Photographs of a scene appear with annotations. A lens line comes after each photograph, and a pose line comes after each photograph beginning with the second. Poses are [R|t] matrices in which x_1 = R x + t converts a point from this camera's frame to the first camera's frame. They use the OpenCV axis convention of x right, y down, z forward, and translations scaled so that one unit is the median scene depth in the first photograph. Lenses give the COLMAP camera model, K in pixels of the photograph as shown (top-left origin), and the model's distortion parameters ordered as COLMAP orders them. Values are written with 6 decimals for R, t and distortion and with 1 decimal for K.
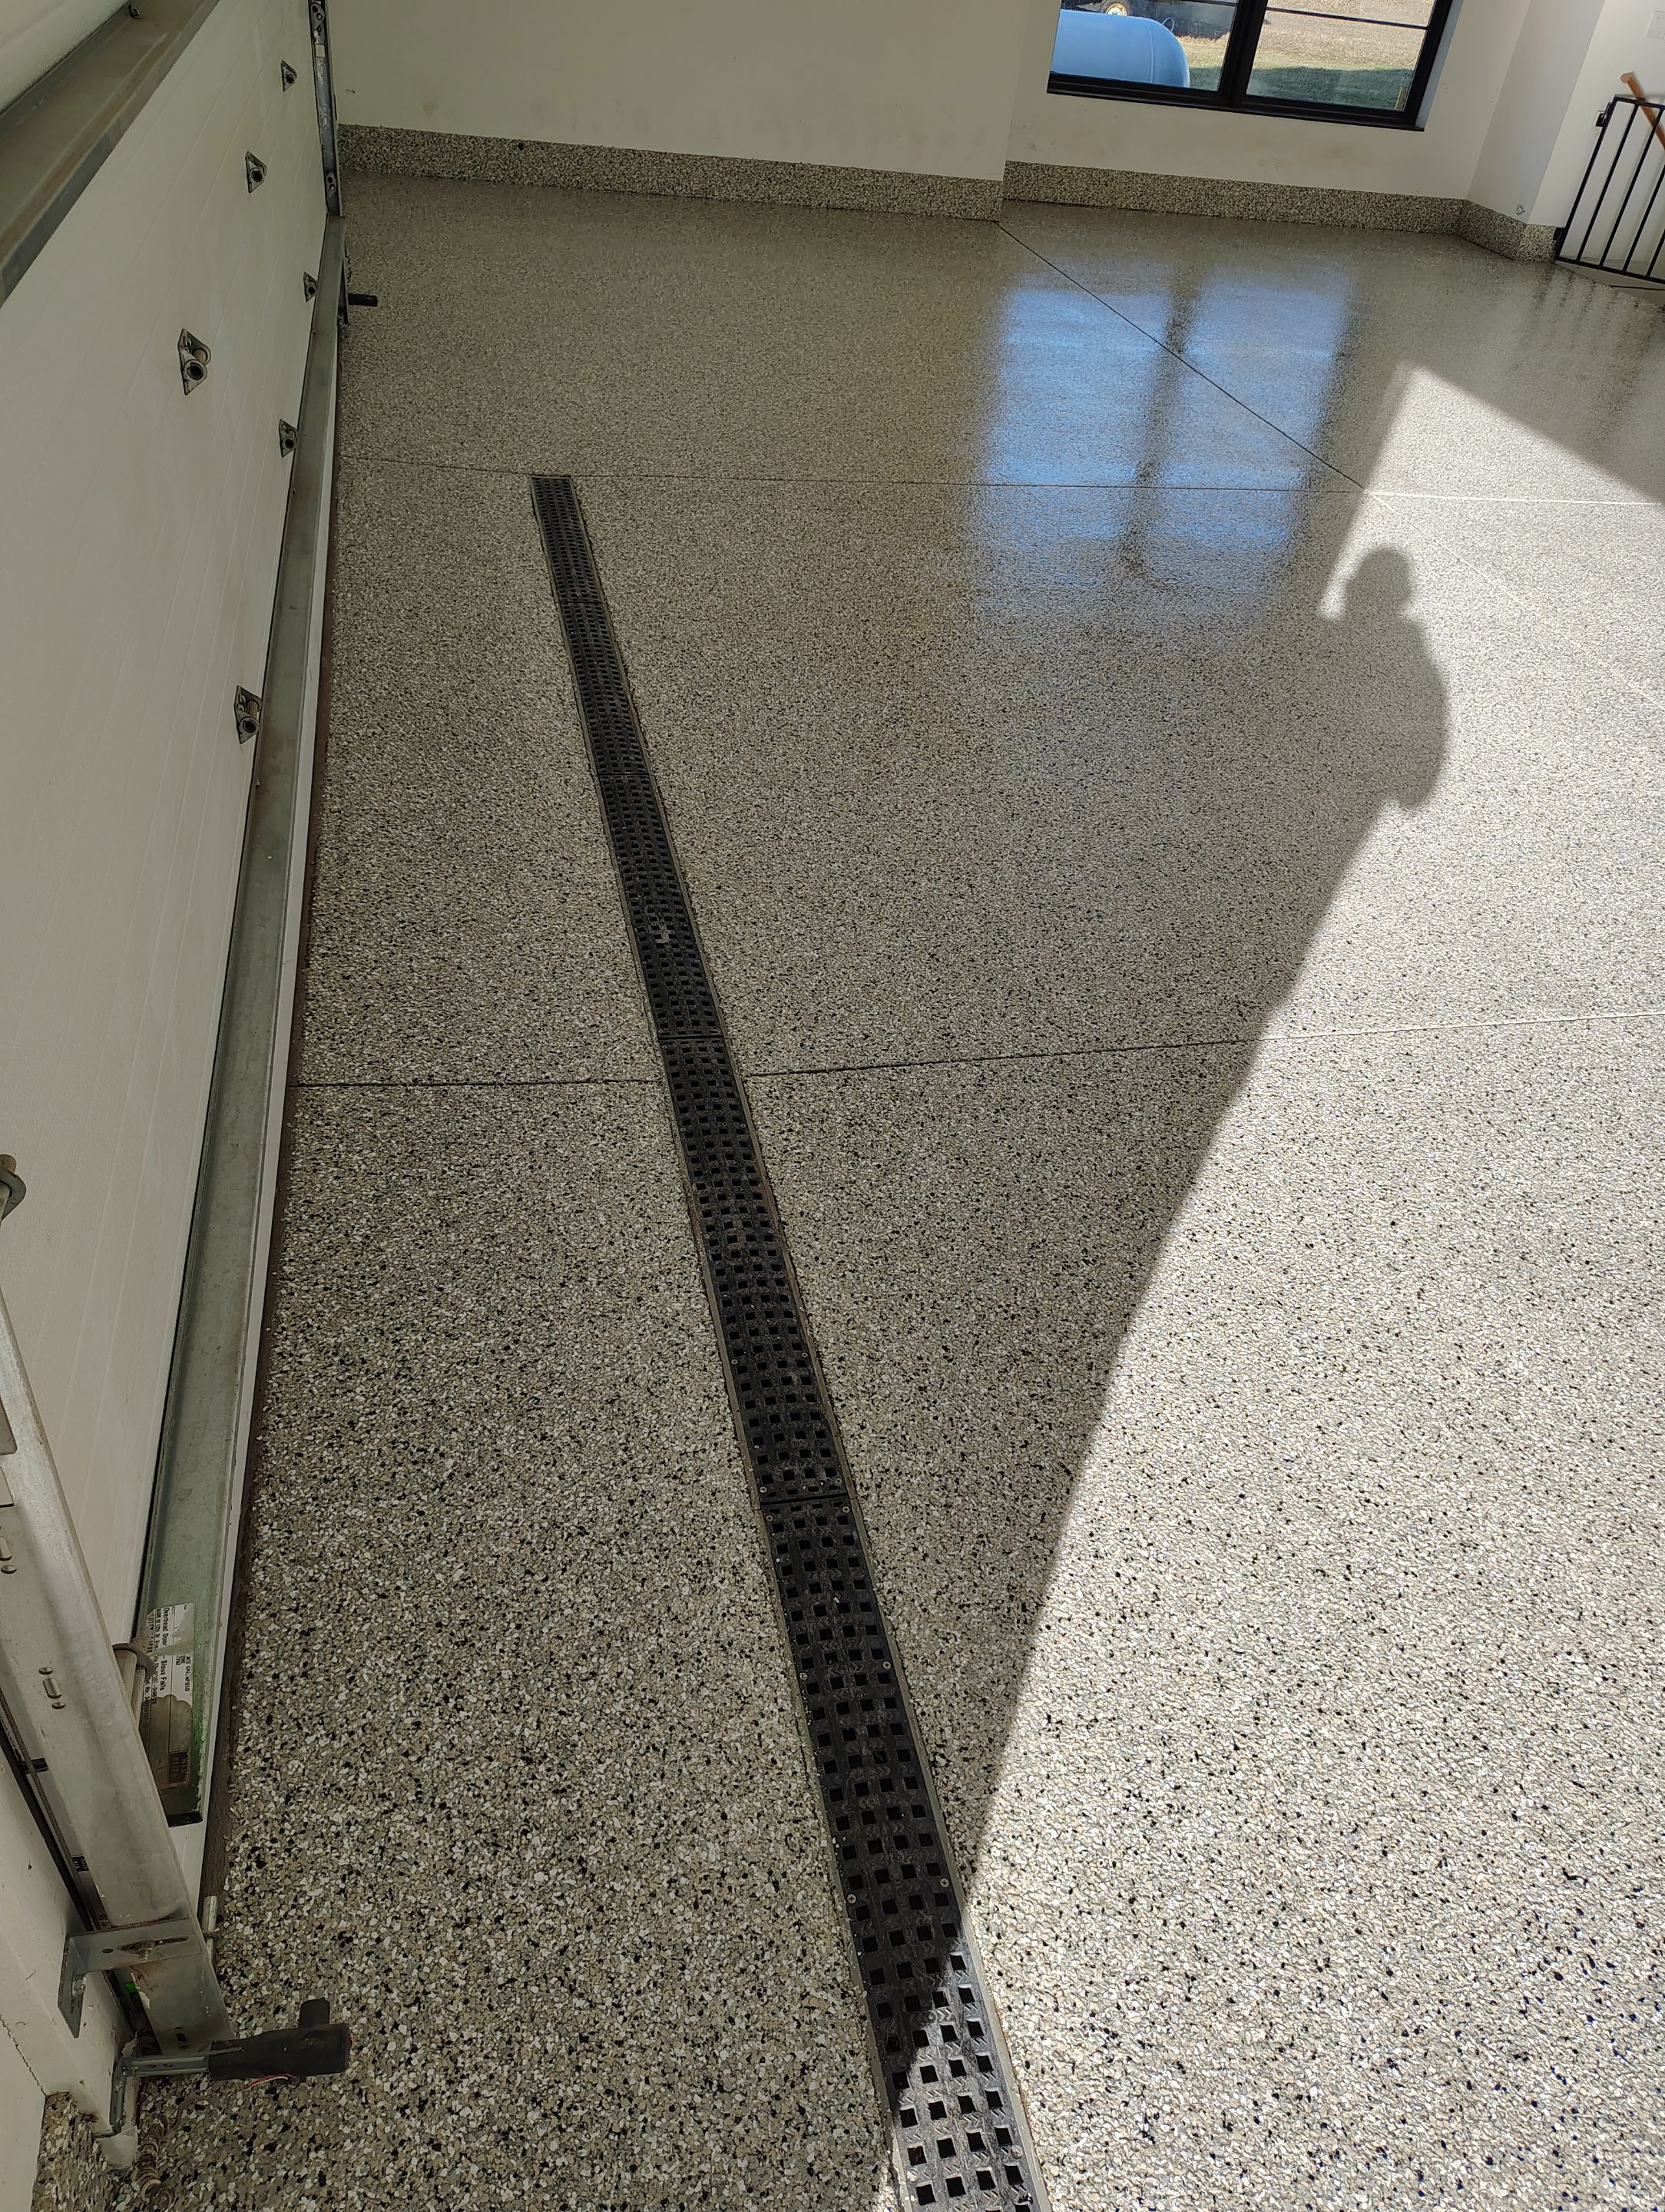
lens RADIAL K [[1517.1, 0, 822.0], [0, 1517.1, 1111.6], [0, 0, 1]] dist [0.021922, -0.018757]
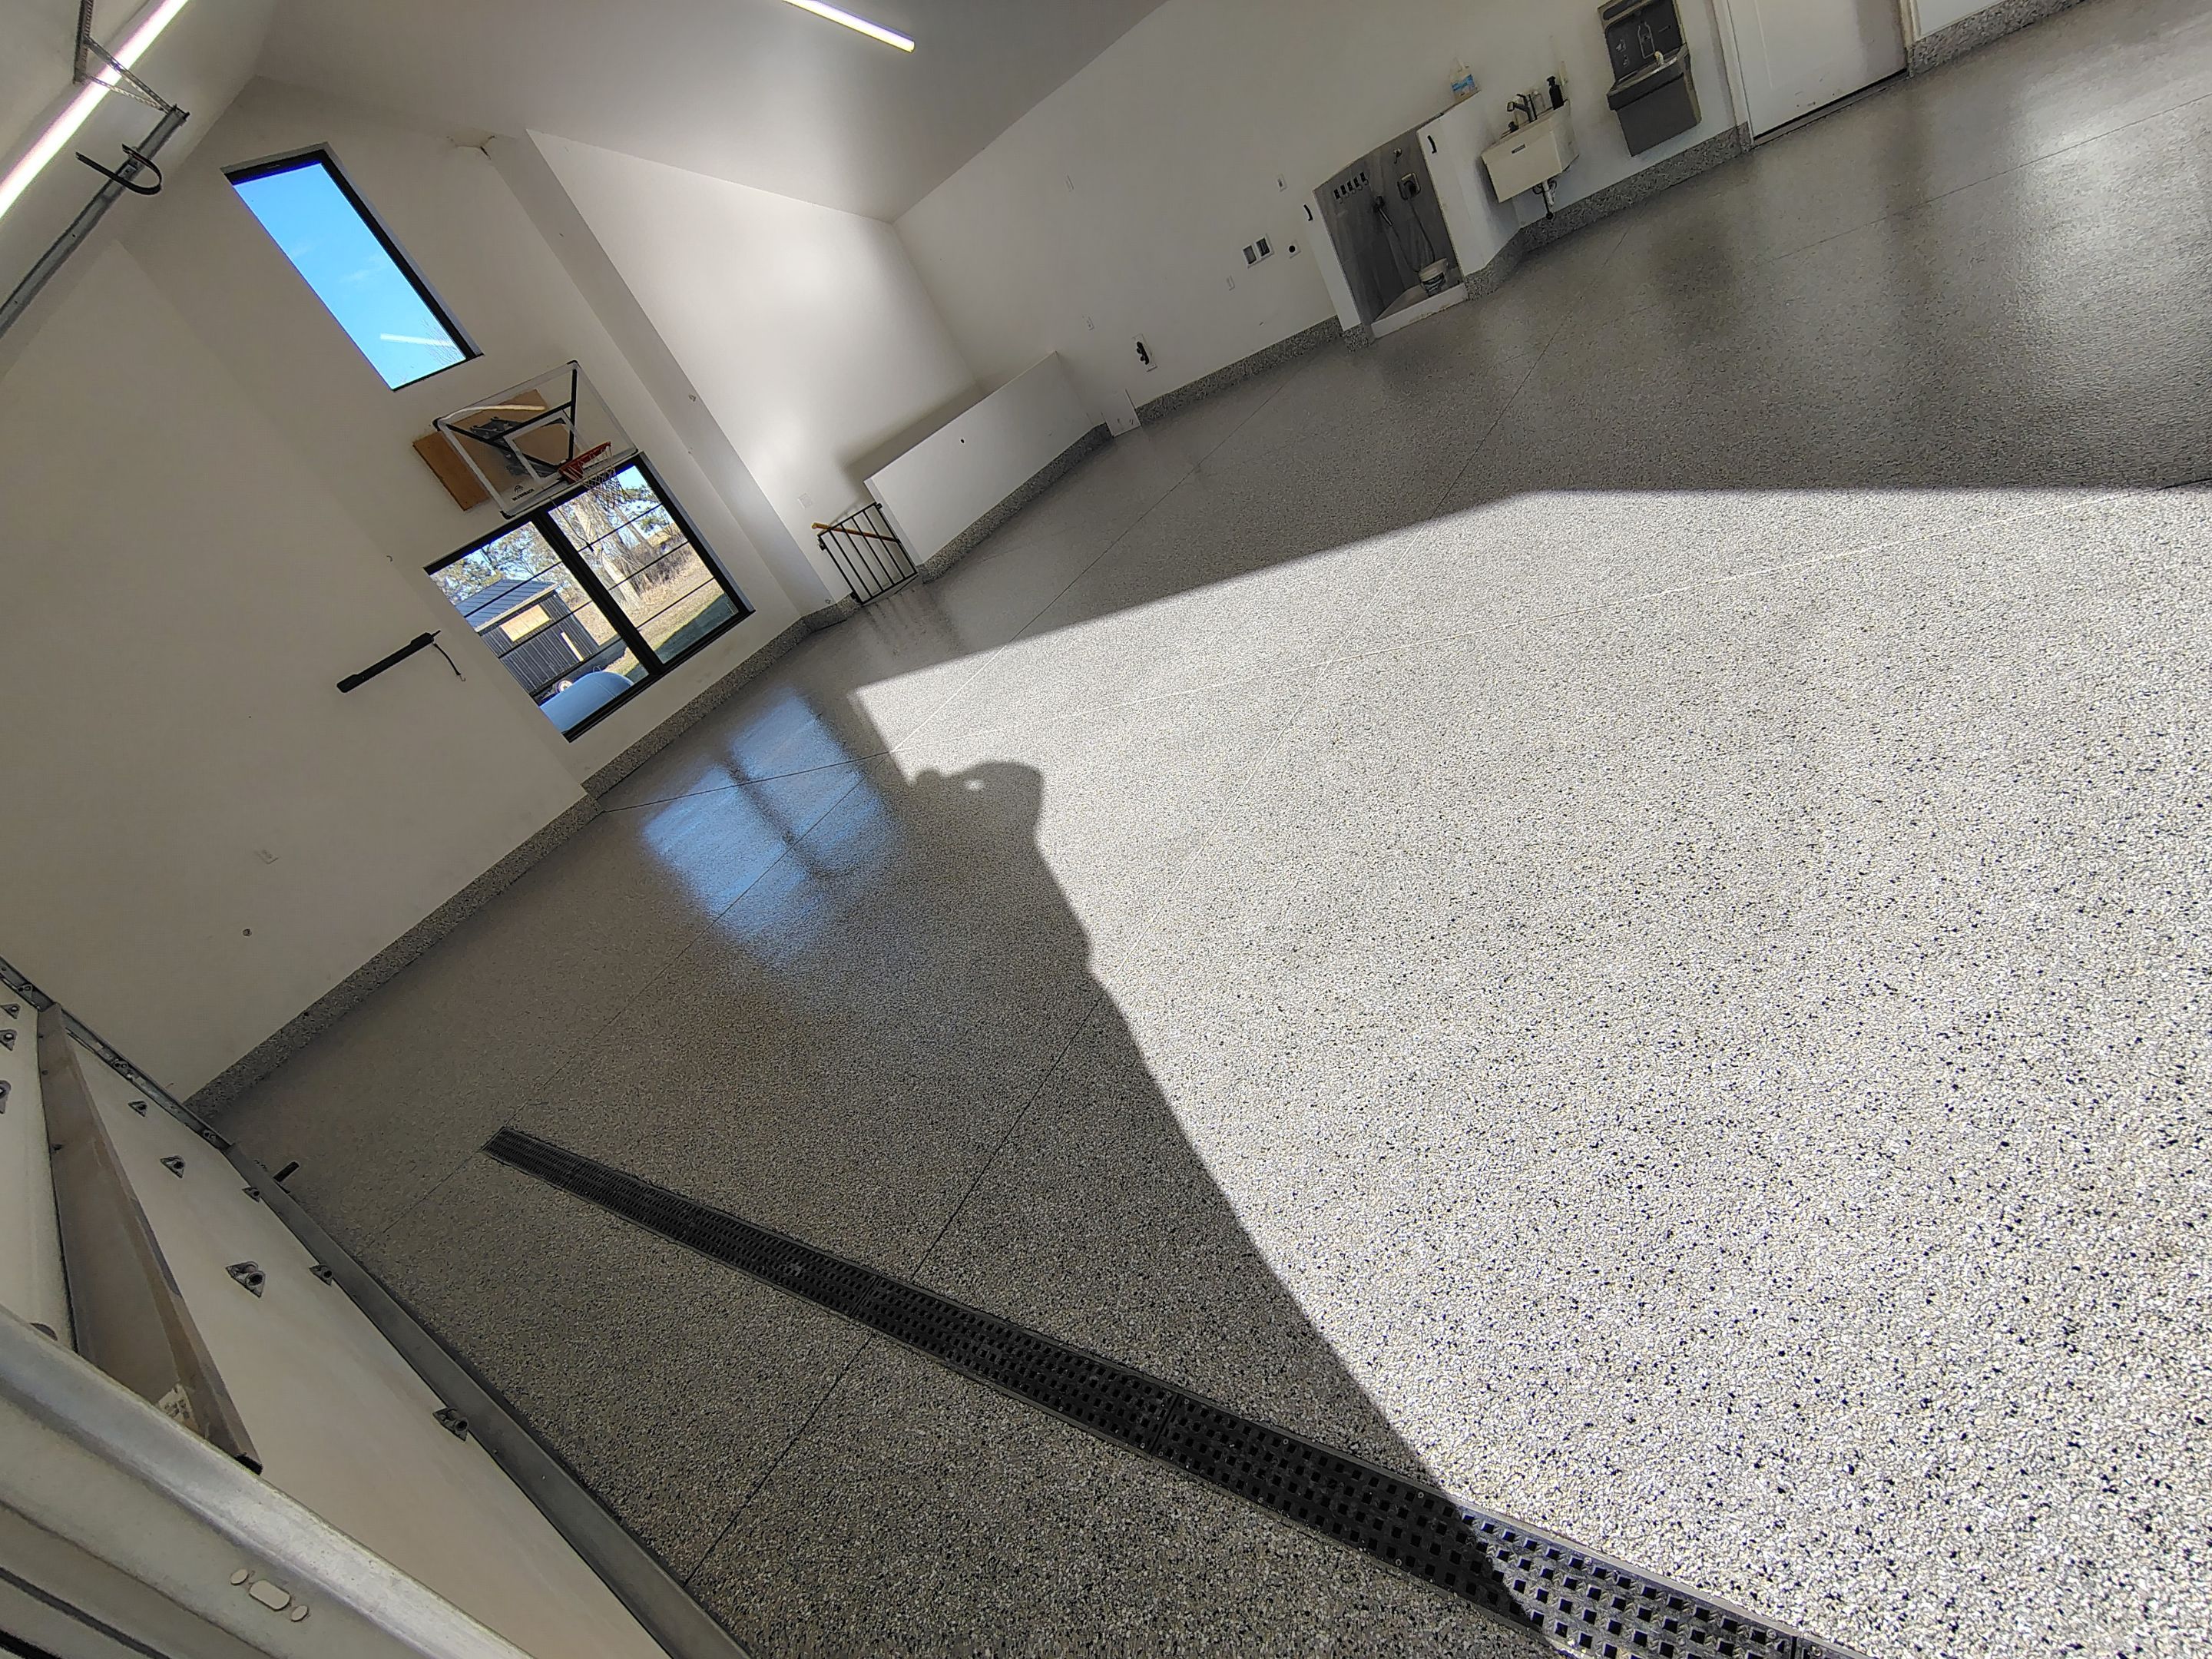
lens RADIAL K [[1033.3, 0, 1101.5], [0, 1033.3, 837.5], [0, 0, 1]] dist [-0.008838, 0.000360]
pose [[0.595374, -0.706316, 0.382945, -0.024783], [0.795007, 0.586808, -0.153689, 0.027978], [-0.116162, 0.395946, 0.910897, -0.084593]]
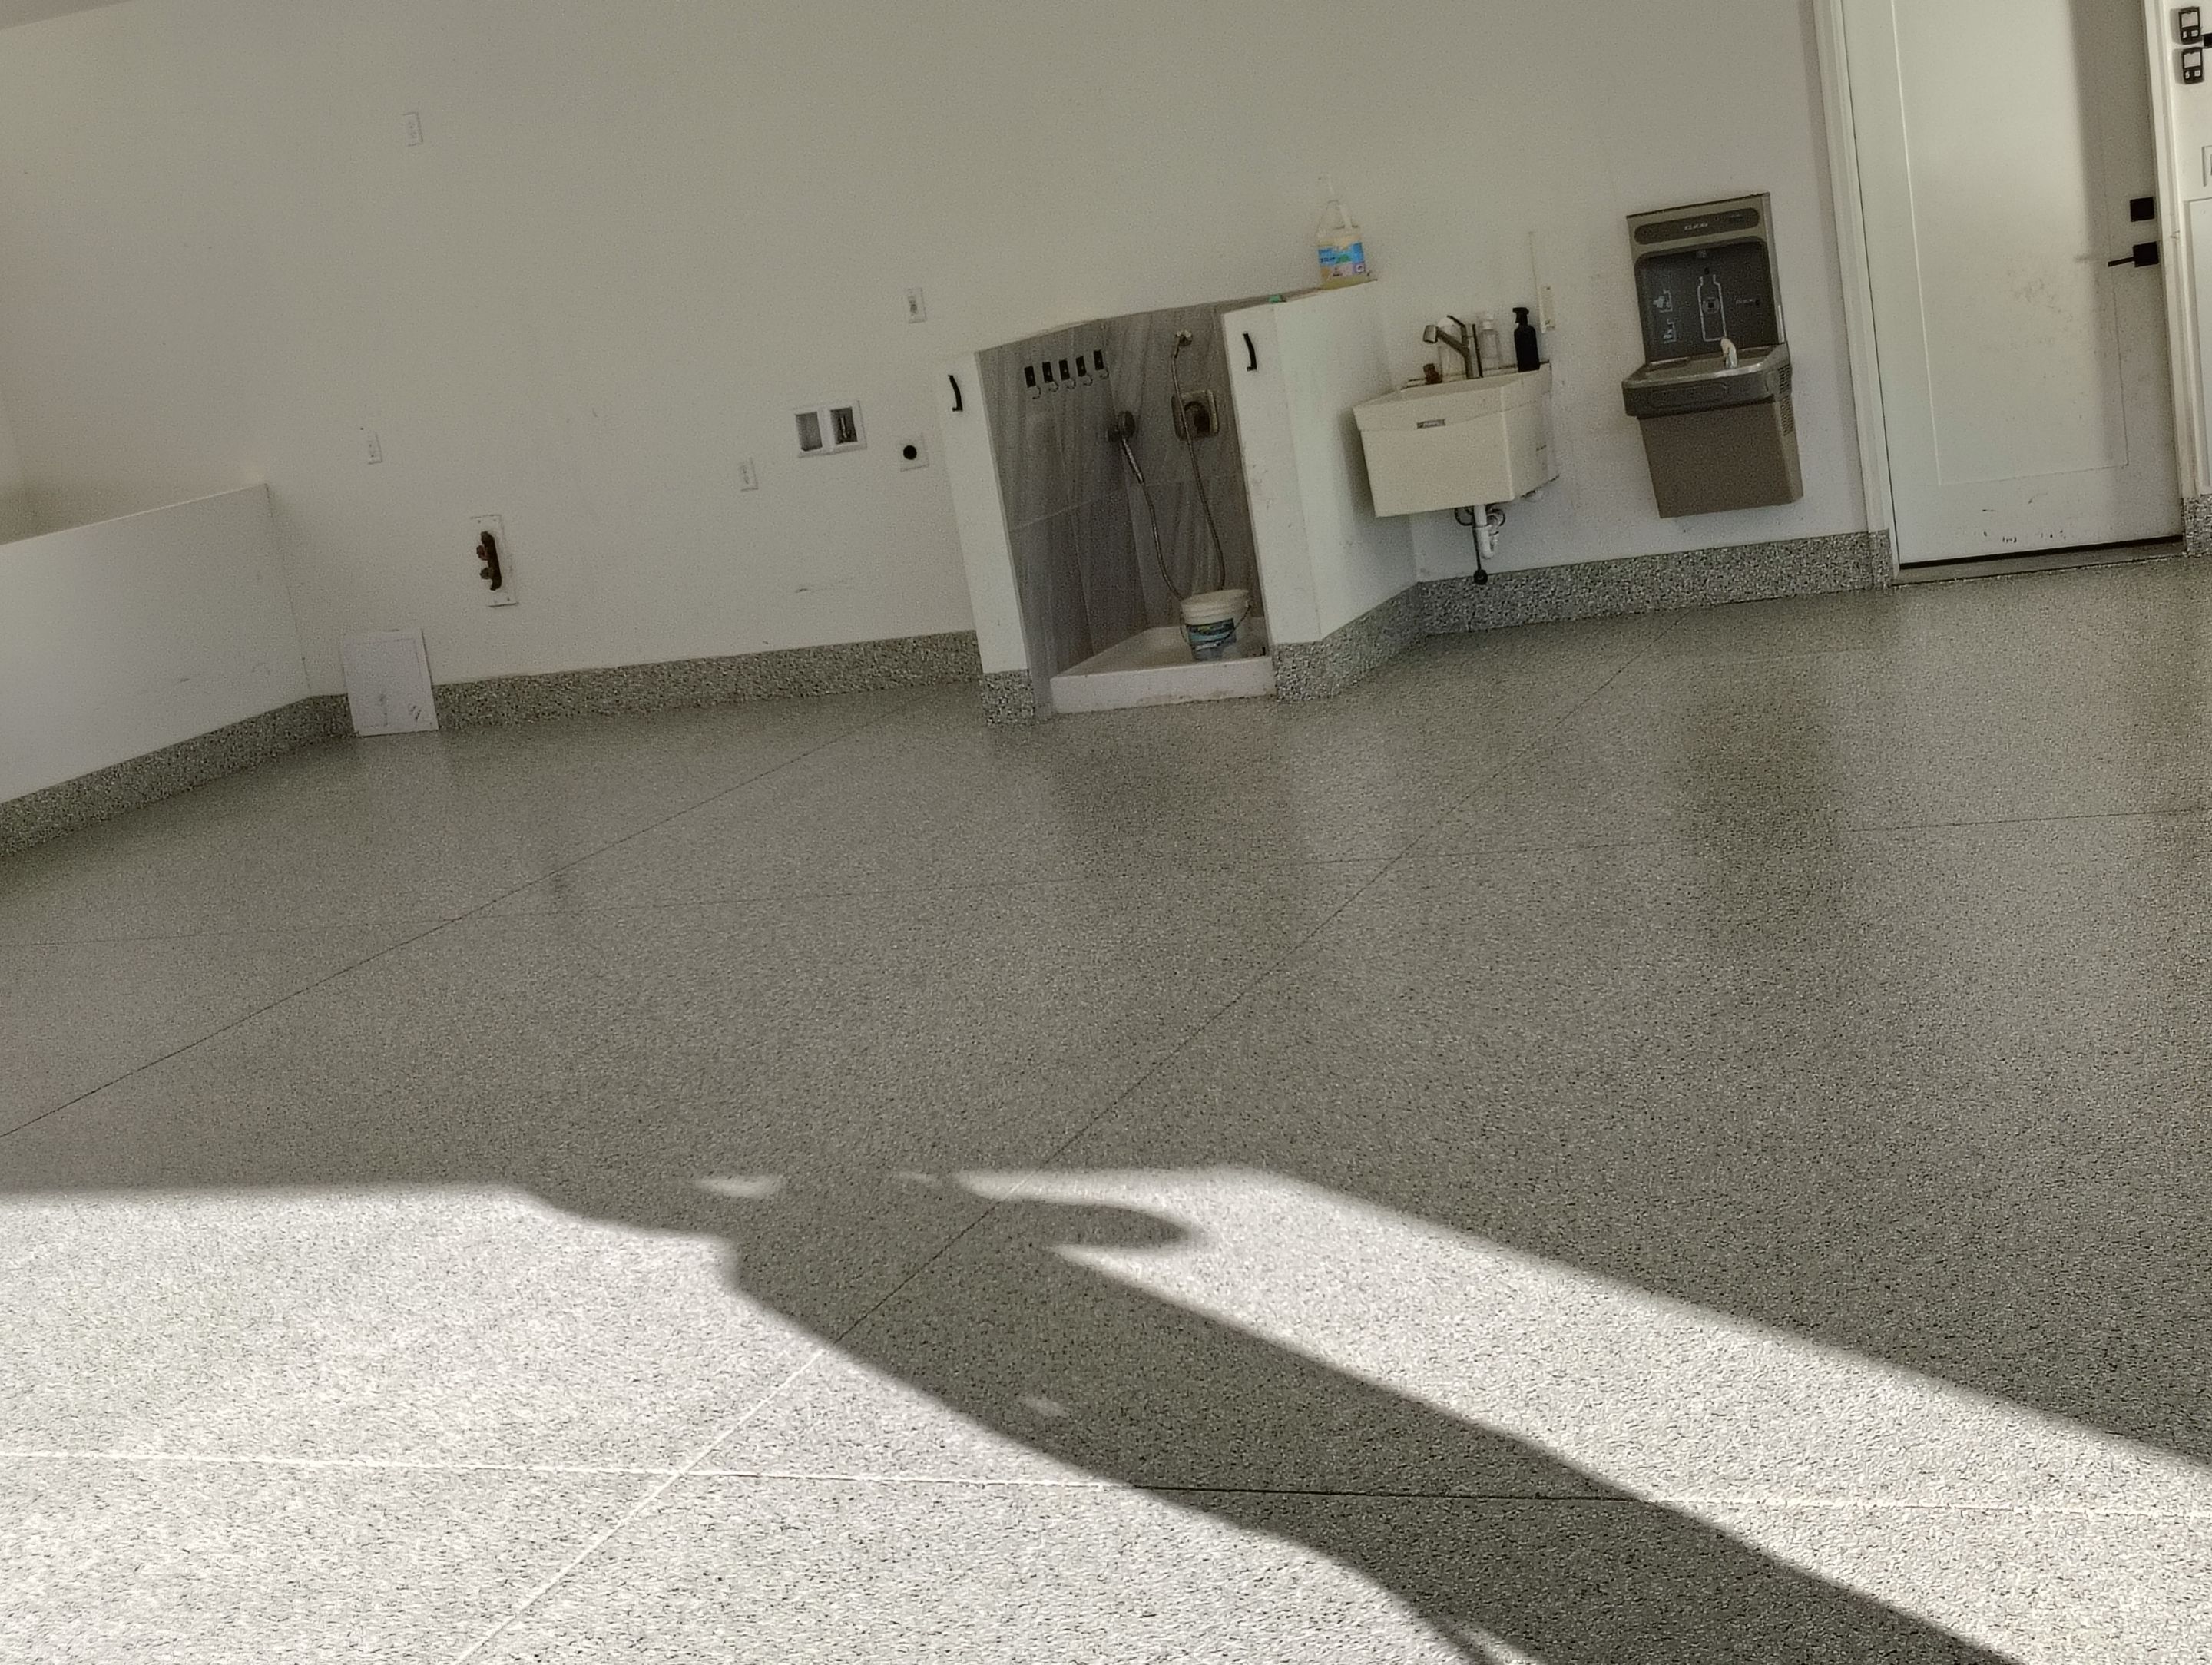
lens RADIAL K [[3054.2, 0, 1072.1], [0, 3054.2, 834.3], [0, 0, 1]] dist [0.016140, 0.054717]
pose [[0.565608, -0.352579, 0.745504, -0.091709], [0.678846, 0.712344, -0.178139, 0.124640], [-0.468248, 0.606839, 0.642254, -0.286015]]
